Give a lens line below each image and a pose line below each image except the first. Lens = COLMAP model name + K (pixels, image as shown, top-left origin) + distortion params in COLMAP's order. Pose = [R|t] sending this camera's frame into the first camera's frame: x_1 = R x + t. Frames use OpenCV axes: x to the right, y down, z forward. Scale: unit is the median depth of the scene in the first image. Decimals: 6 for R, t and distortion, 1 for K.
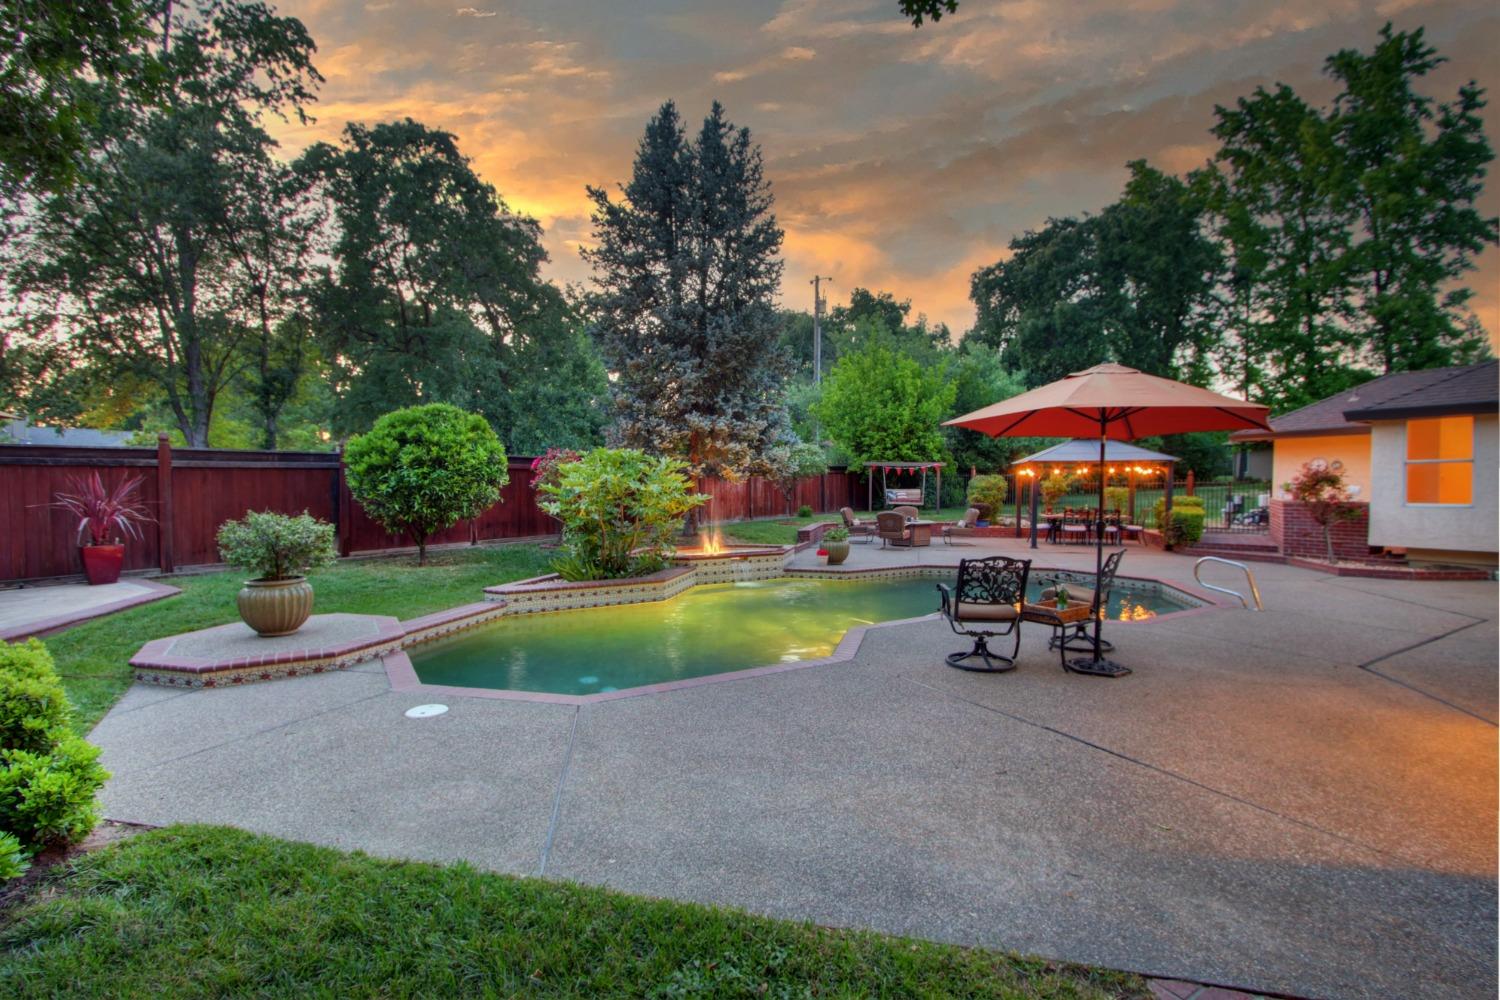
lens RADIAL K [[686.6, 0, 750.0], [0, 686.6, 500.0], [0, 0, 1]] dist [-0.009351, 0.000201]
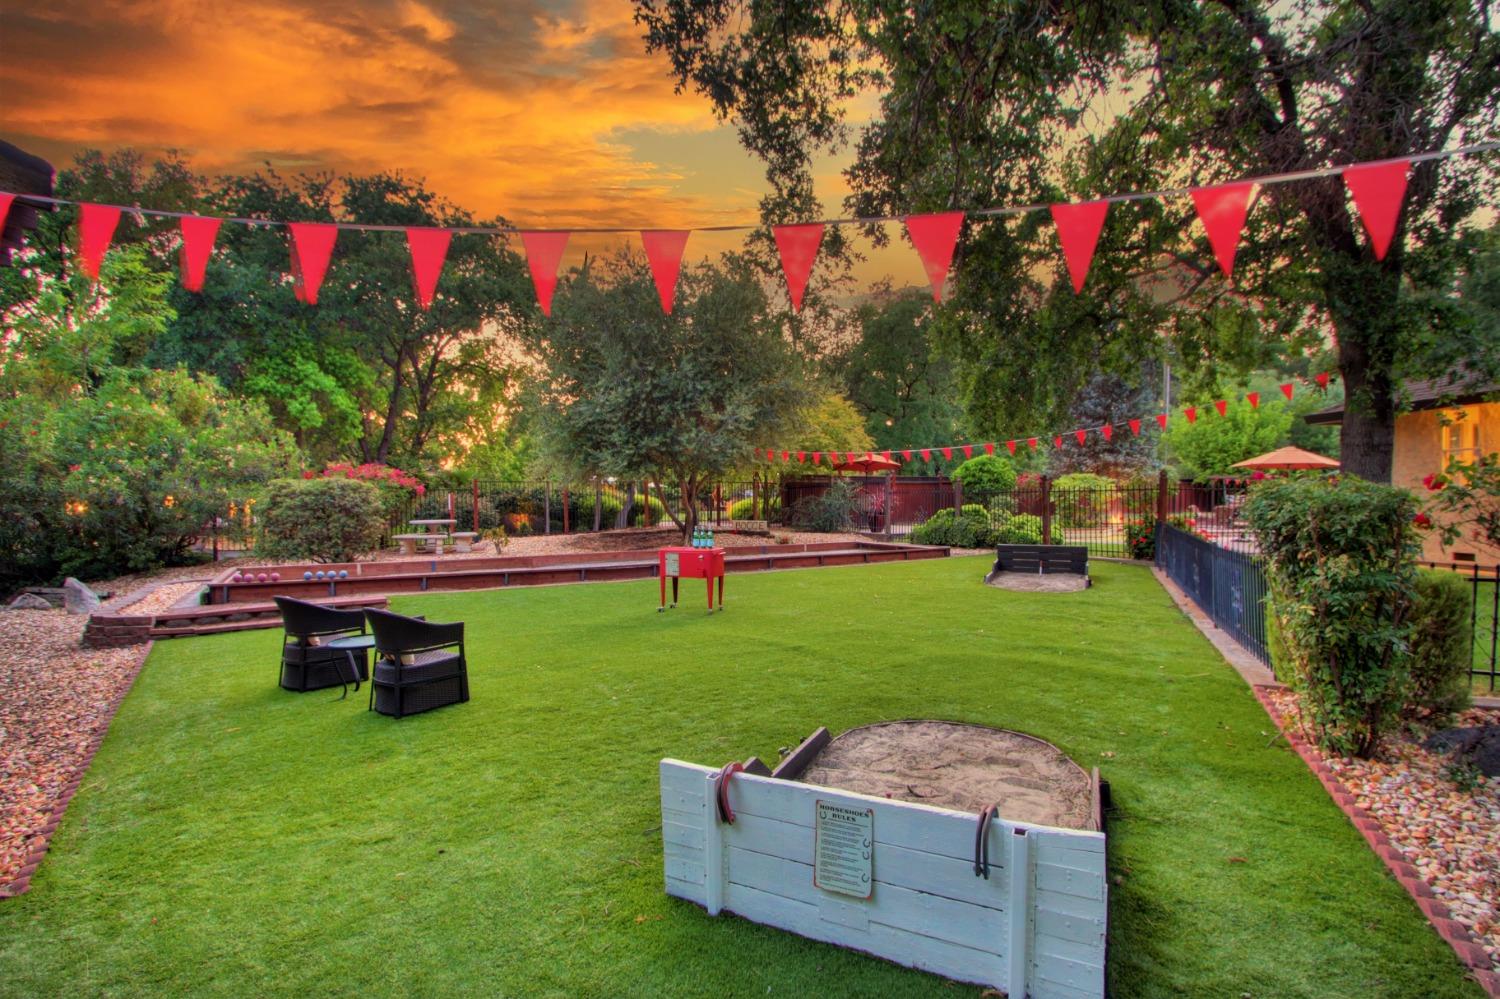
lens RADIAL K [[734.3, 0, 746.7], [0, 734.3, 536.3], [0, 0, 1]] dist [-0.010611, -0.000460]
pose [[0.919023, 0.016272, -0.393867, -0.144078], [-0.006132, 0.999617, 0.026990, 0.044591], [0.394155, -0.022389, 0.918771, -0.991127]]
